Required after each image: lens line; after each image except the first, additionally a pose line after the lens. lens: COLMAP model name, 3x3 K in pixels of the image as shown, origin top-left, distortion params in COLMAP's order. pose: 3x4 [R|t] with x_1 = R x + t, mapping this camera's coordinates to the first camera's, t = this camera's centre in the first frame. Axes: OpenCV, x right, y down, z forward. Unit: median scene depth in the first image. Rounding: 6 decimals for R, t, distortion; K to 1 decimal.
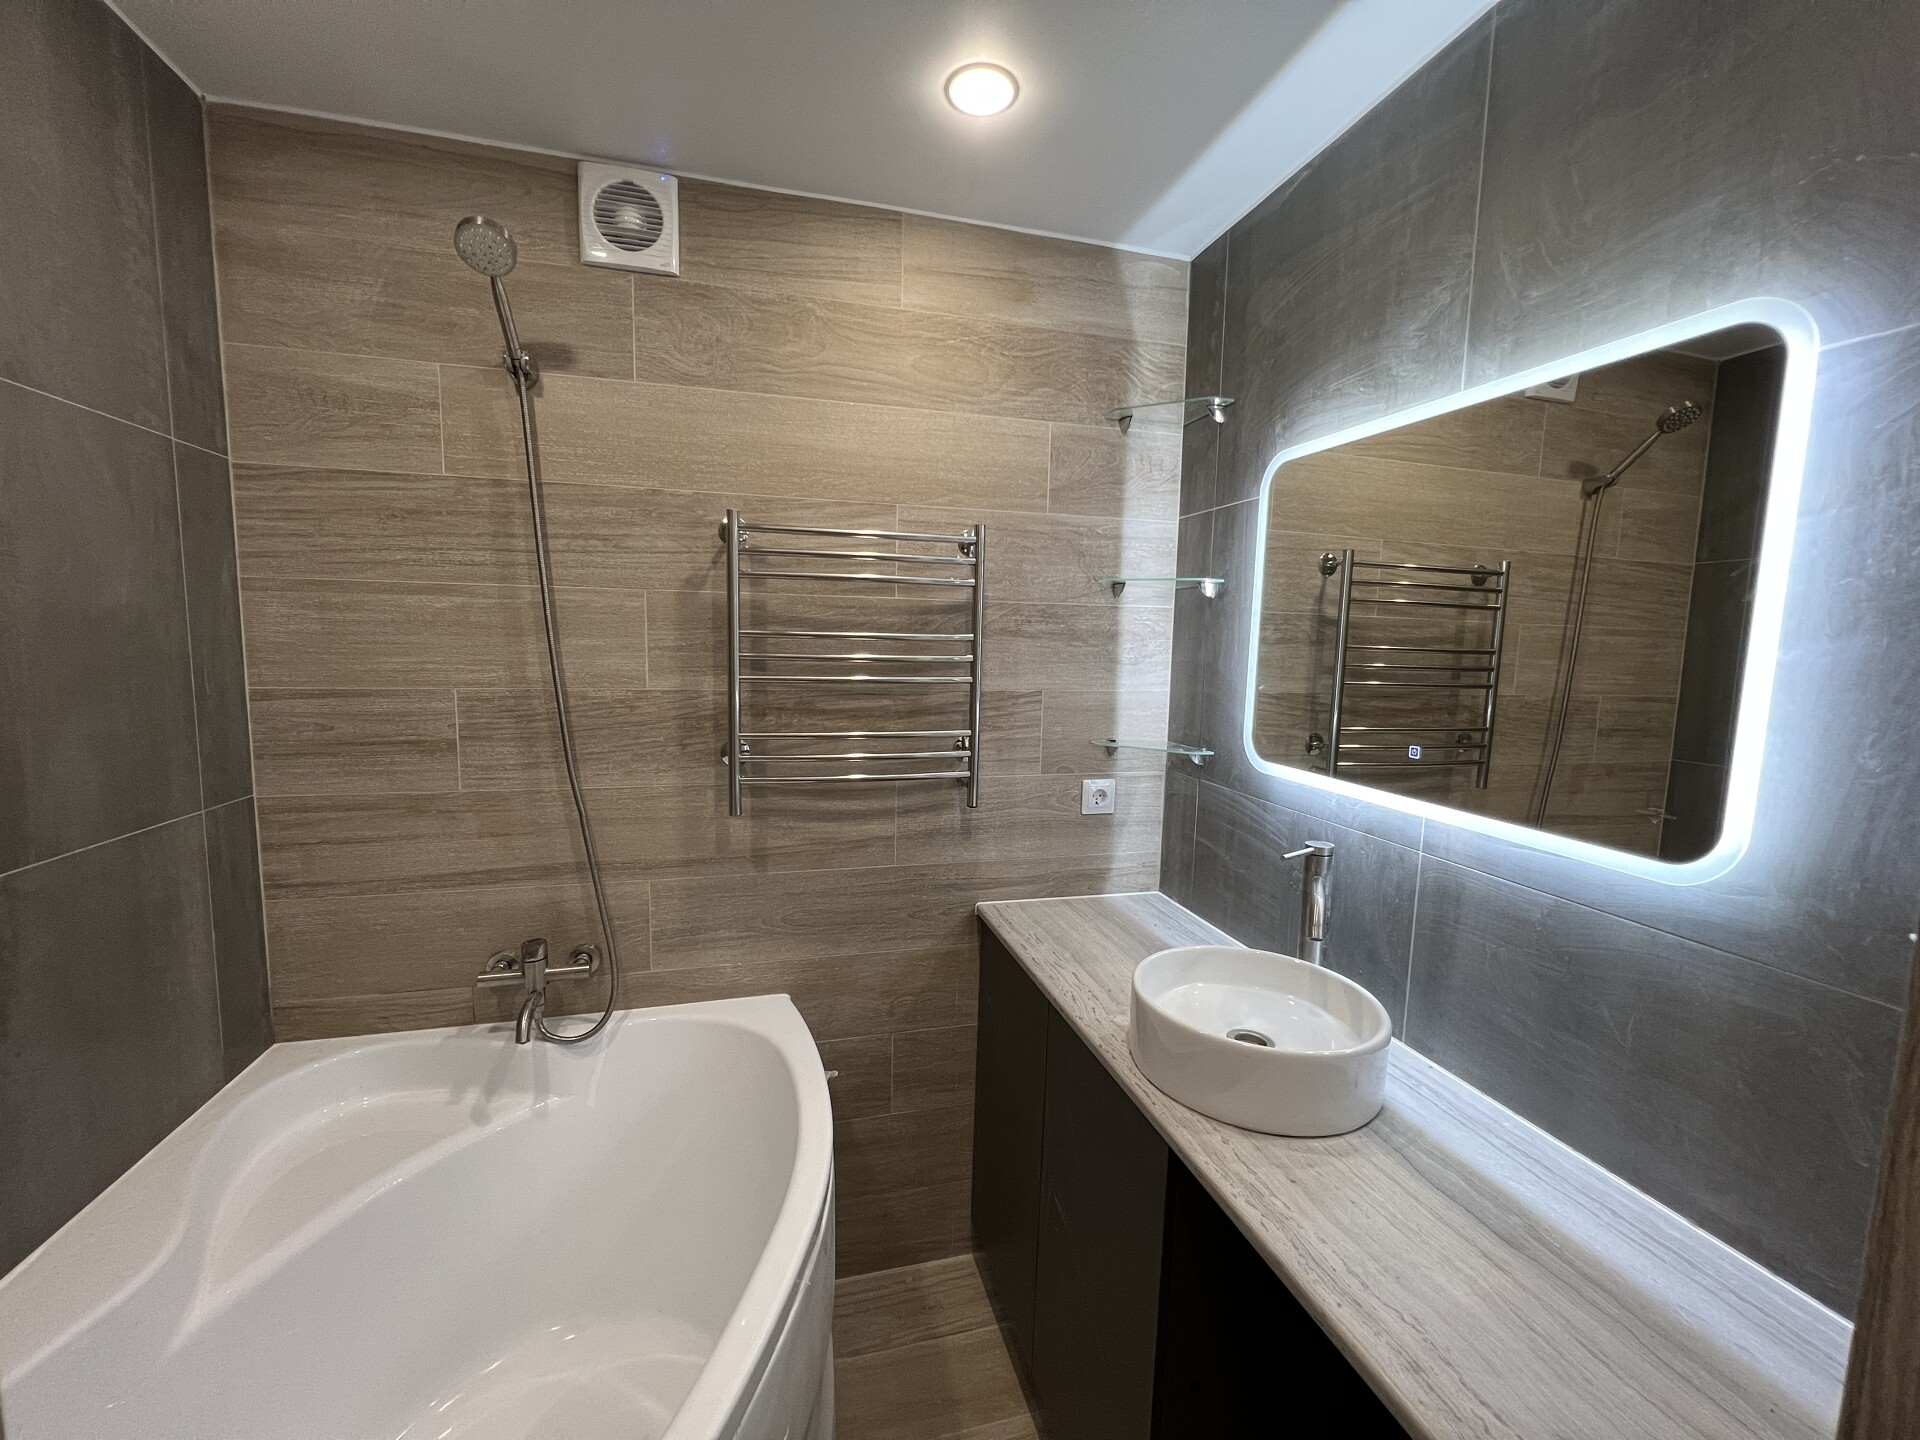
lens RADIAL K [[767.0, 0, 955.4], [0, 767.0, 717.5], [0, 0, 1]] dist [-0.001196, -0.000076]
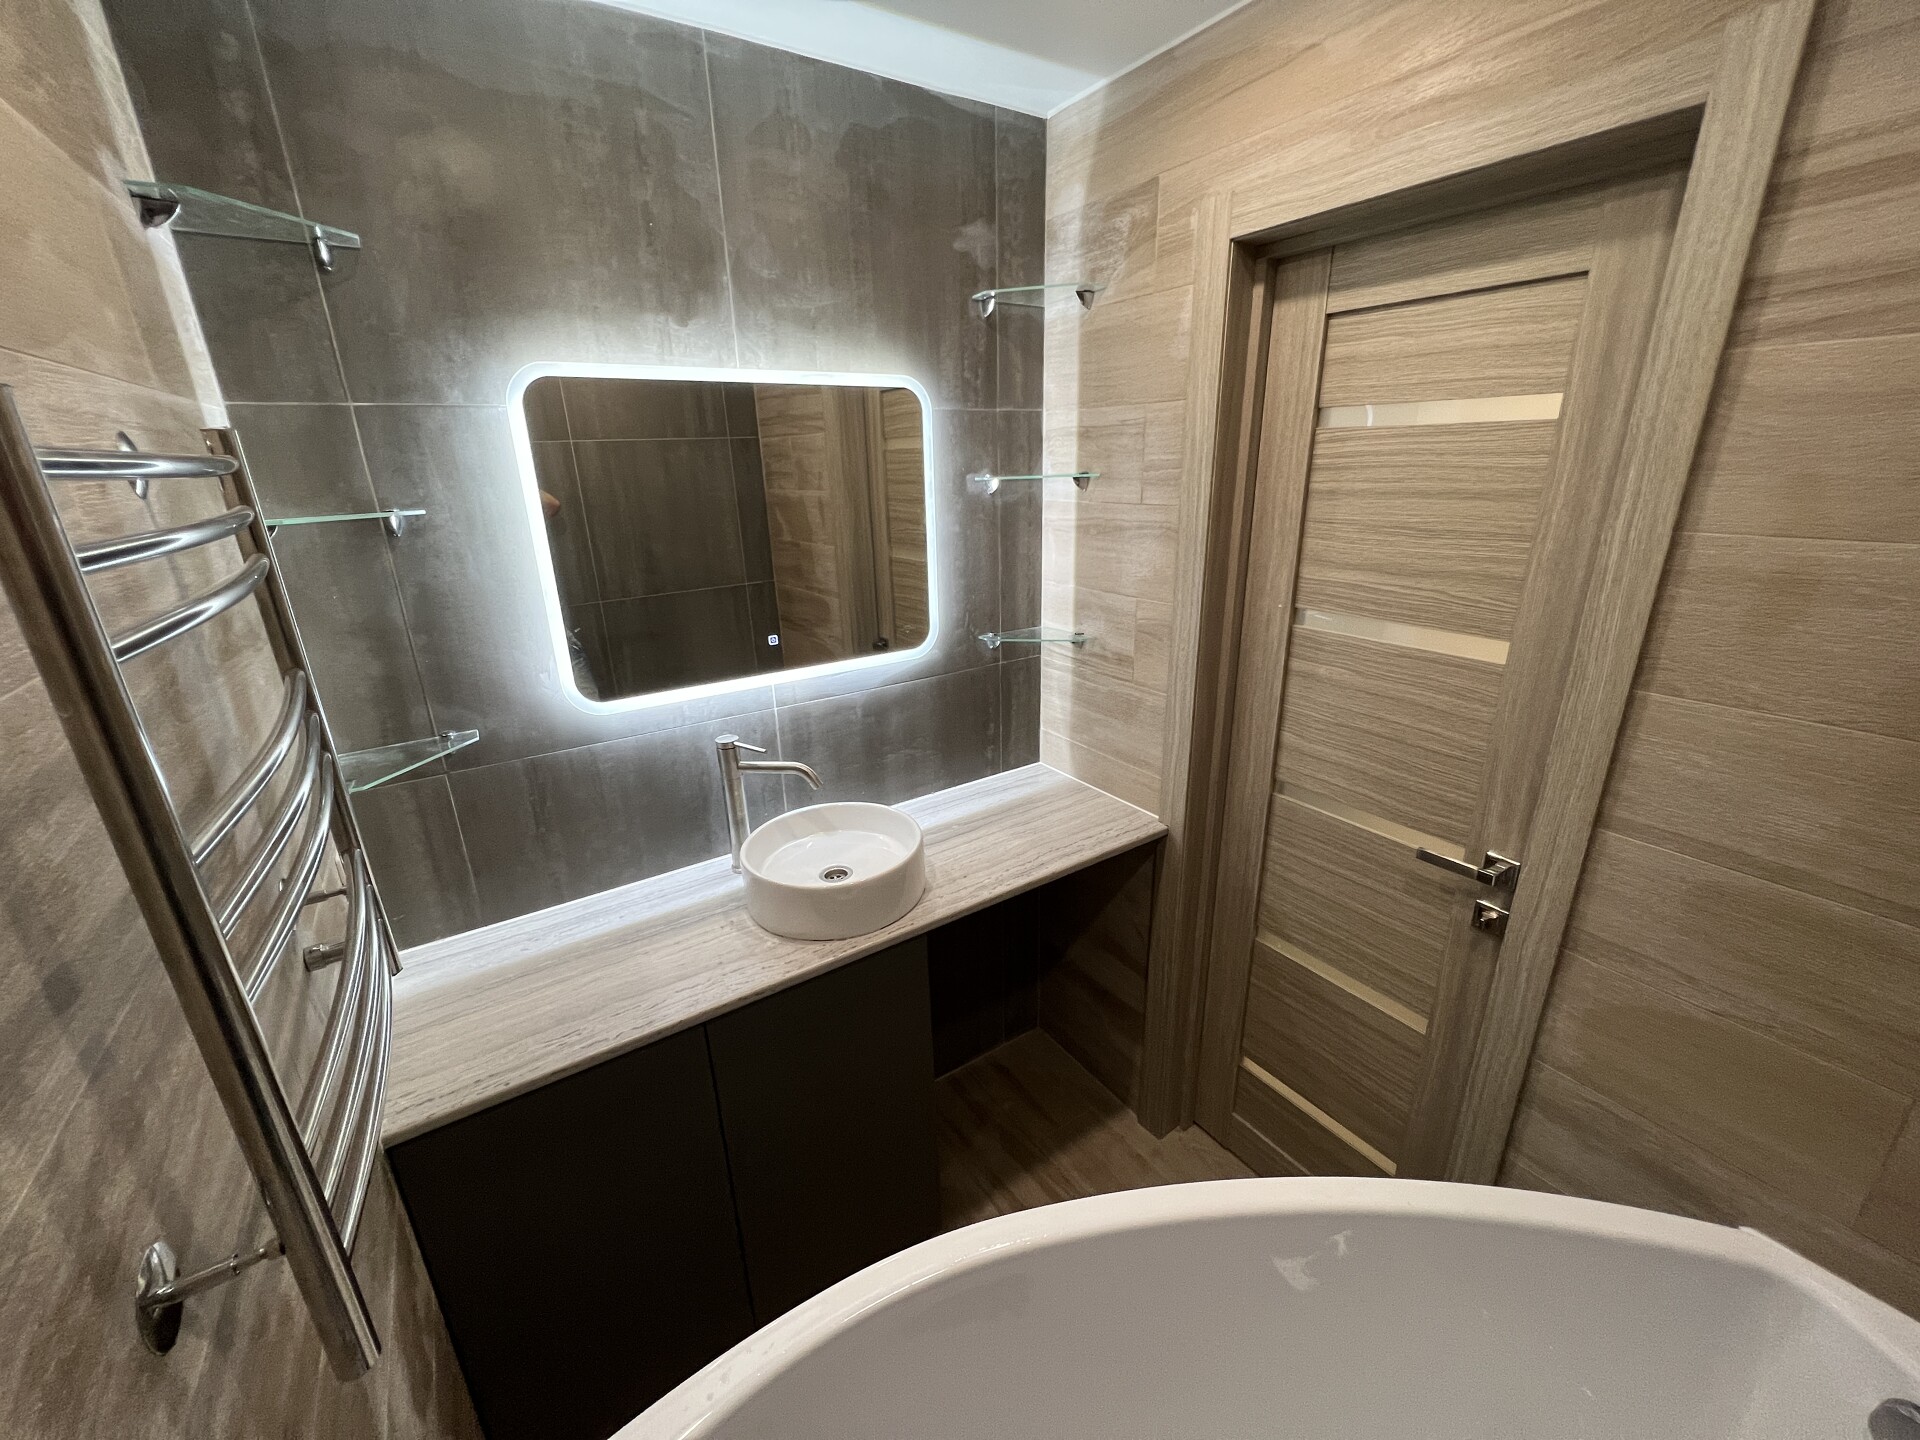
lens RADIAL K [[767.0, 0, 955.4], [0, 767.0, 717.5], [0, 0, 1]] dist [-0.001196, -0.000076]
pose [[-0.309302, -0.323356, 0.894300, -0.780736], [0.119349, 0.919779, 0.373847, -0.303122], [-0.943445, 0.222366, -0.245898, 1.060771]]
